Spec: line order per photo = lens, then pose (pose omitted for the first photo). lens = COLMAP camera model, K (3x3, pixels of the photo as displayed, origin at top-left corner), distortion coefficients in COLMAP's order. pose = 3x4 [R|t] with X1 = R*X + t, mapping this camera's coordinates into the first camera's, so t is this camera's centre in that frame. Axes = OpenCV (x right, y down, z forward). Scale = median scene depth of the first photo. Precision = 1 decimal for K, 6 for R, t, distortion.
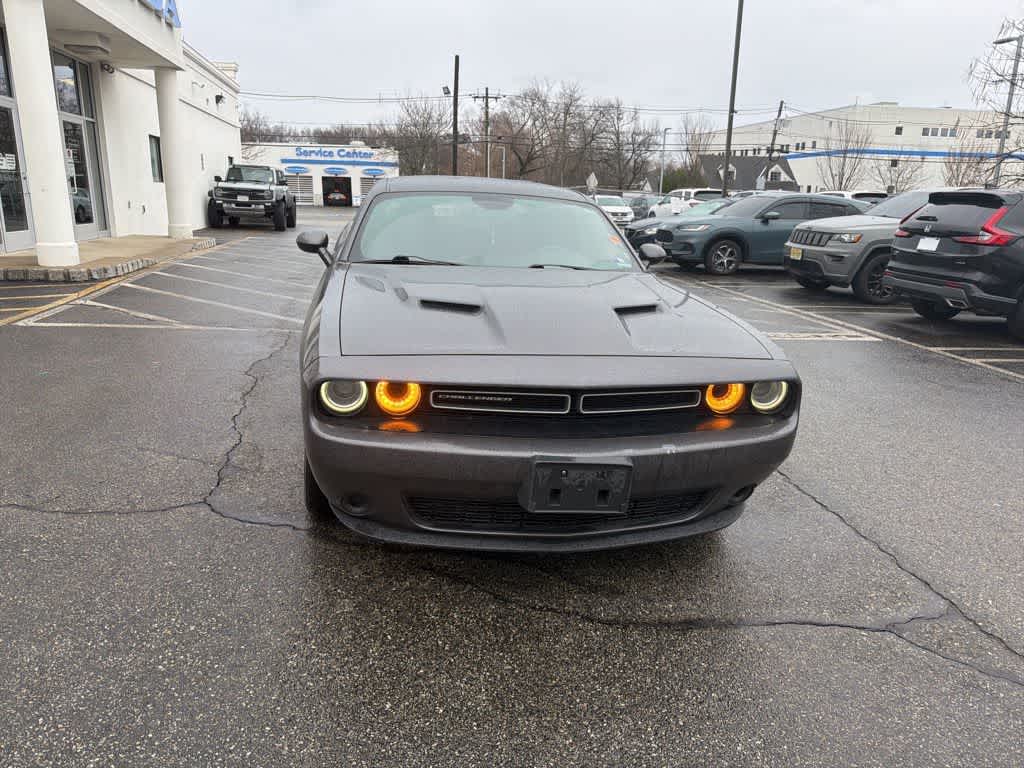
lens RADIAL K [[721.8, 0, 505.2], [0, 721.8, 385.3], [0, 0, 1]] dist [0.022197, -0.029070]
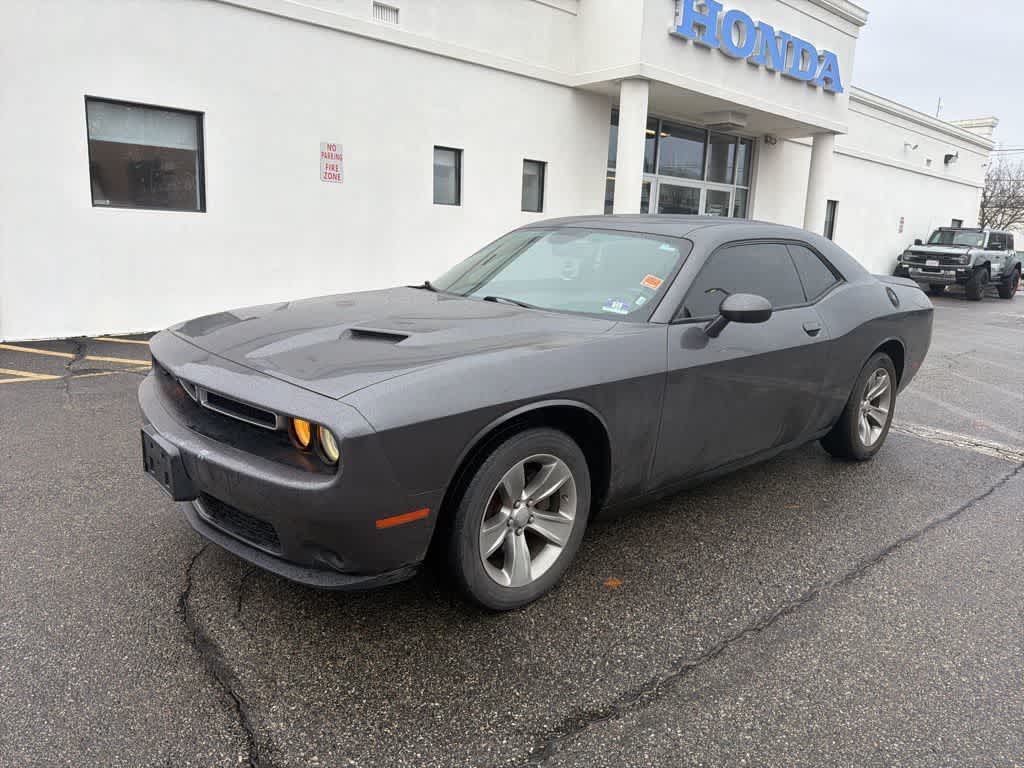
lens RADIAL K [[721.8, 0, 505.2], [0, 721.8, 387.1], [0, 0, 1]] dist [0.022197, -0.029070]
pose [[0.525569, 0.166343, -0.834331, 0.220397], [-0.239402, 0.969986, 0.042583, -0.025091], [0.816373, 0.177360, 0.549617, 0.133578]]
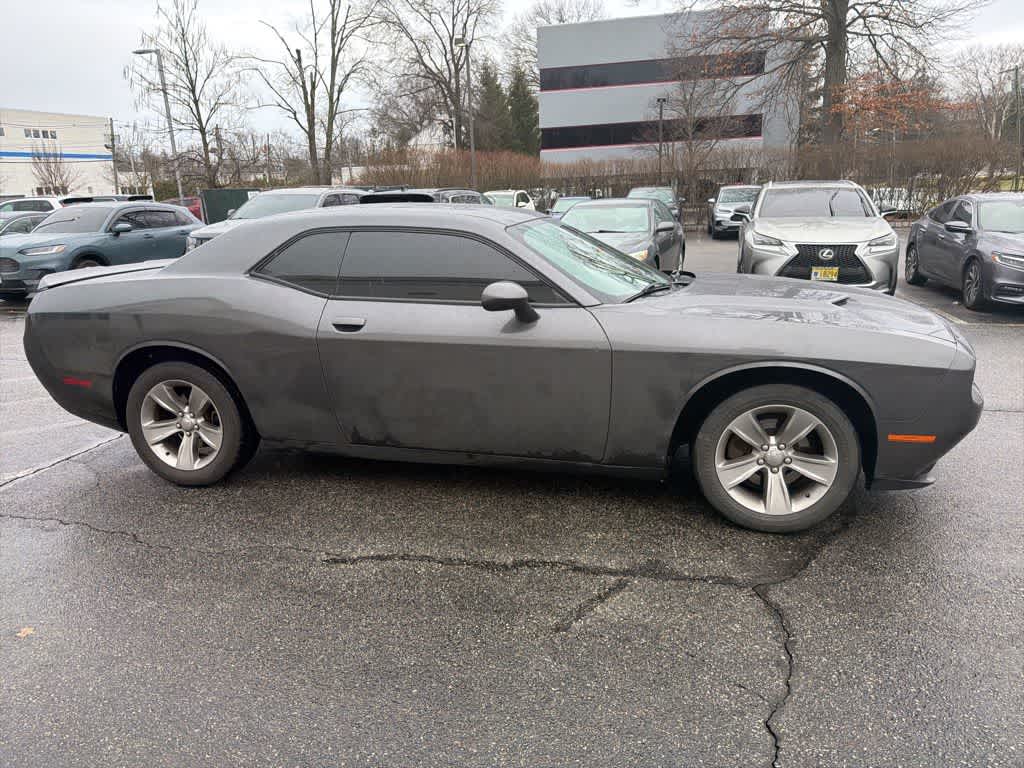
lens RADIAL K [[721.8, 0, 506.0], [0, 721.8, 383.0], [0, 0, 1]] dist [0.022197, -0.029070]
pose [[0.402059, -0.277644, 0.872504, -0.286736], [0.278424, 0.944864, 0.172370, -0.071142], [-0.872255, 0.173623, 0.457193, 0.190748]]
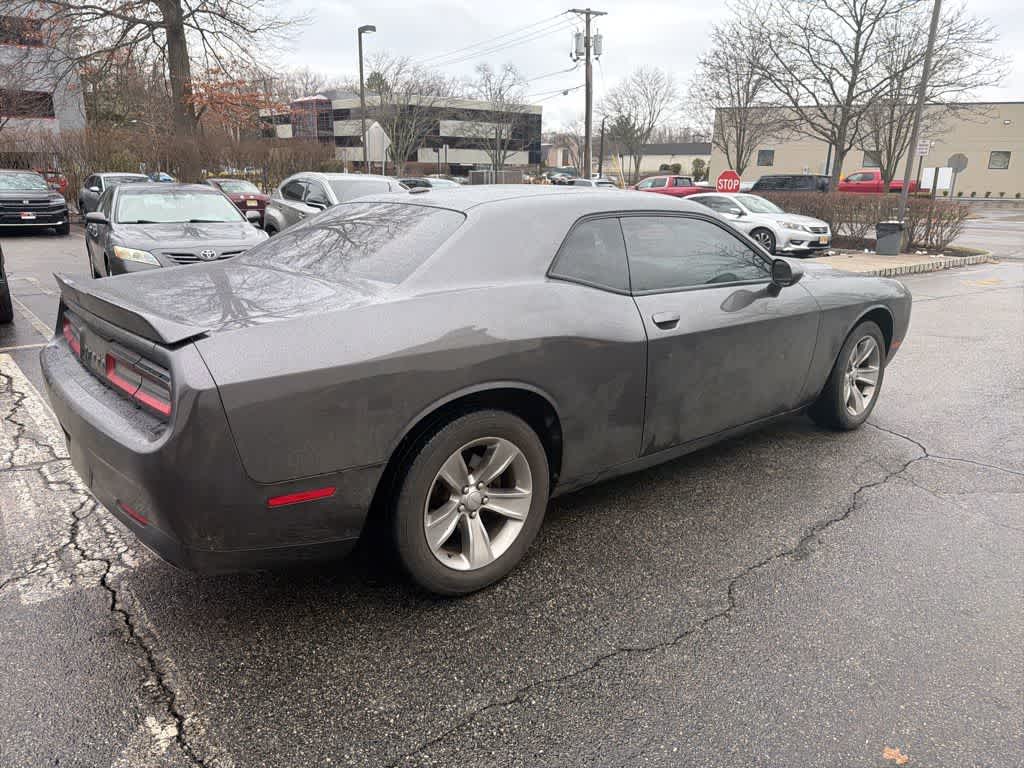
lens RADIAL K [[721.8, 0, 505.8], [0, 721.8, 381.0], [0, 0, 1]] dist [0.022197, -0.029070]
pose [[-0.499088, -0.272483, 0.822596, -0.248670], [0.195437, 0.889423, 0.413196, -0.148604], [-0.844225, 0.366987, -0.390647, 0.487722]]
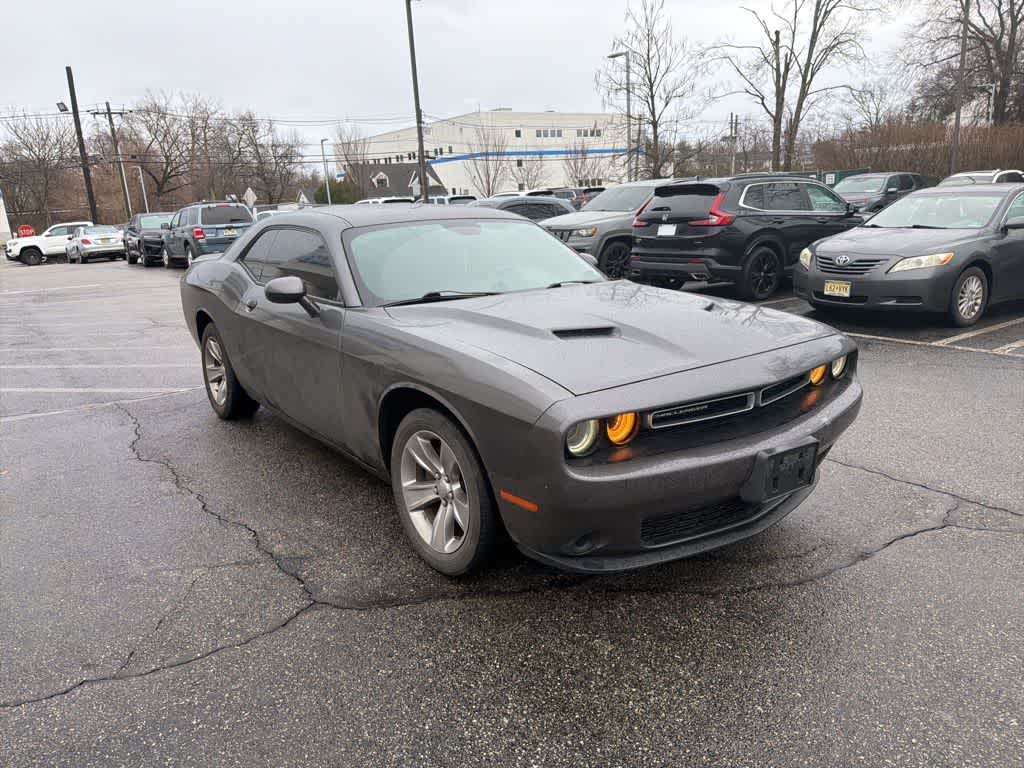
lens RADIAL K [[721.8, 0, 506.8], [0, 721.8, 389.2], [0, 0, 1]] dist [0.022197, -0.029070]
pose [[0.888277, -0.186630, 0.419682, -0.123120], [0.189766, 0.981216, 0.034690, -0.017431], [-0.418273, 0.048827, 0.907008, 0.025885]]
